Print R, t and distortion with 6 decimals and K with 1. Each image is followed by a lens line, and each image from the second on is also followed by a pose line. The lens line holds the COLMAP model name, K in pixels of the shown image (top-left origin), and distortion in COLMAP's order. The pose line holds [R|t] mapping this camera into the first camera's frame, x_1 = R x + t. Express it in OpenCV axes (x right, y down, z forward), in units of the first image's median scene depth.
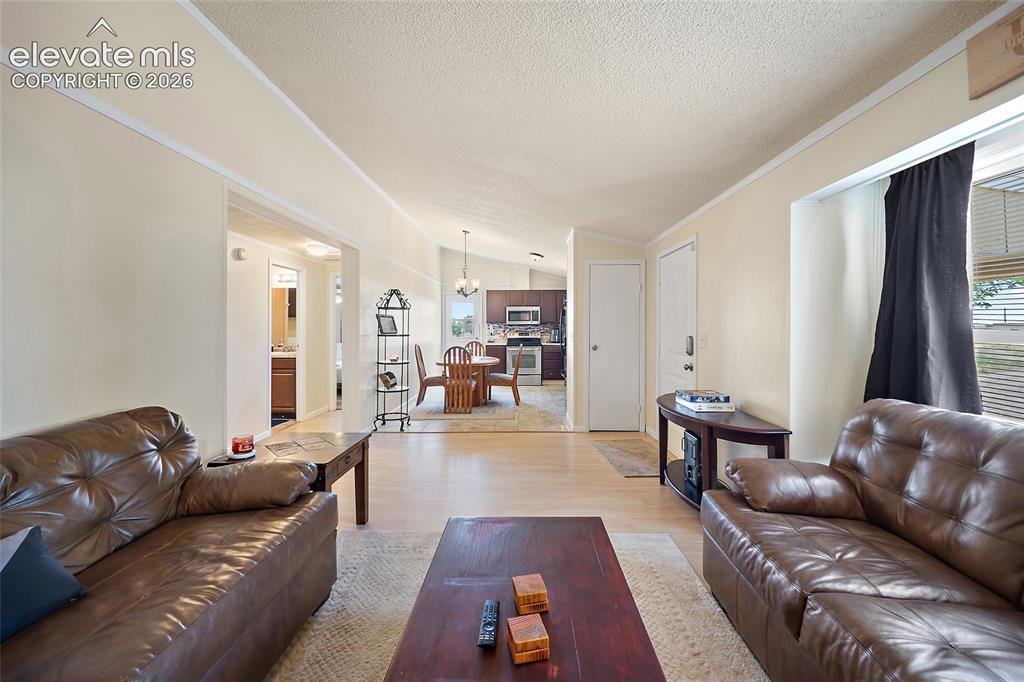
lens RADIAL K [[407.3, 0, 516.2], [0, 407.3, 334.9], [0, 0, 1]] dist [-0.000166, 0.000036]
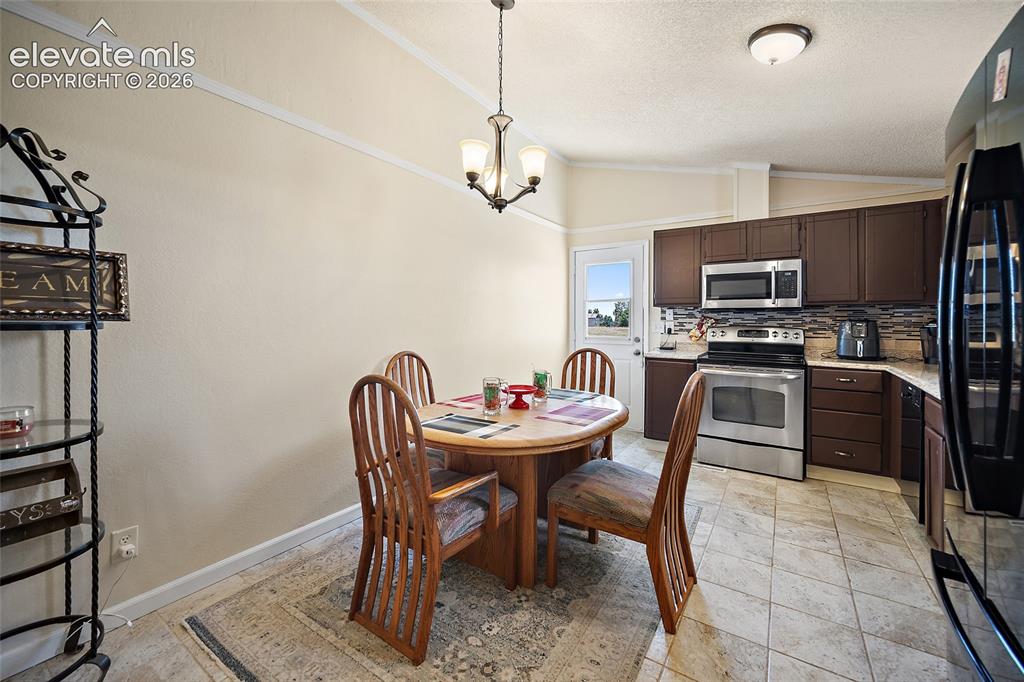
lens RADIAL K [[411.6, 0, 511.6], [0, 411.6, 321.1], [0, 0, 1]] dist [-0.001060, -0.000170]
pose [[0.840417, 0.008910, -0.541866, 0.039747], [-0.020897, 0.999654, -0.015973, -0.002329], [0.541537, 0.024748, 0.840313, 0.547674]]
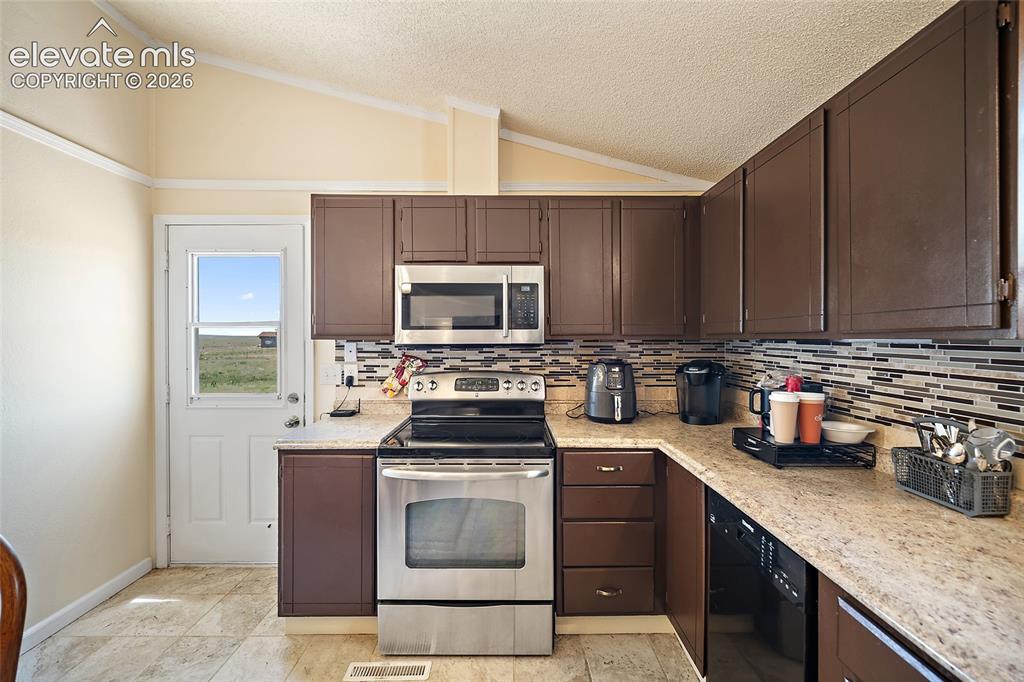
lens RADIAL K [[407.3, 0, 516.2], [0, 407.3, 334.9], [0, 0, 1]] dist [-0.000166, 0.000036]
pose [[0.999547, 0.002051, 0.030024, 0.035967], [-0.001058, 0.999453, -0.033056, -0.023462], [-0.030075, 0.033010, 0.999002, 0.772407]]
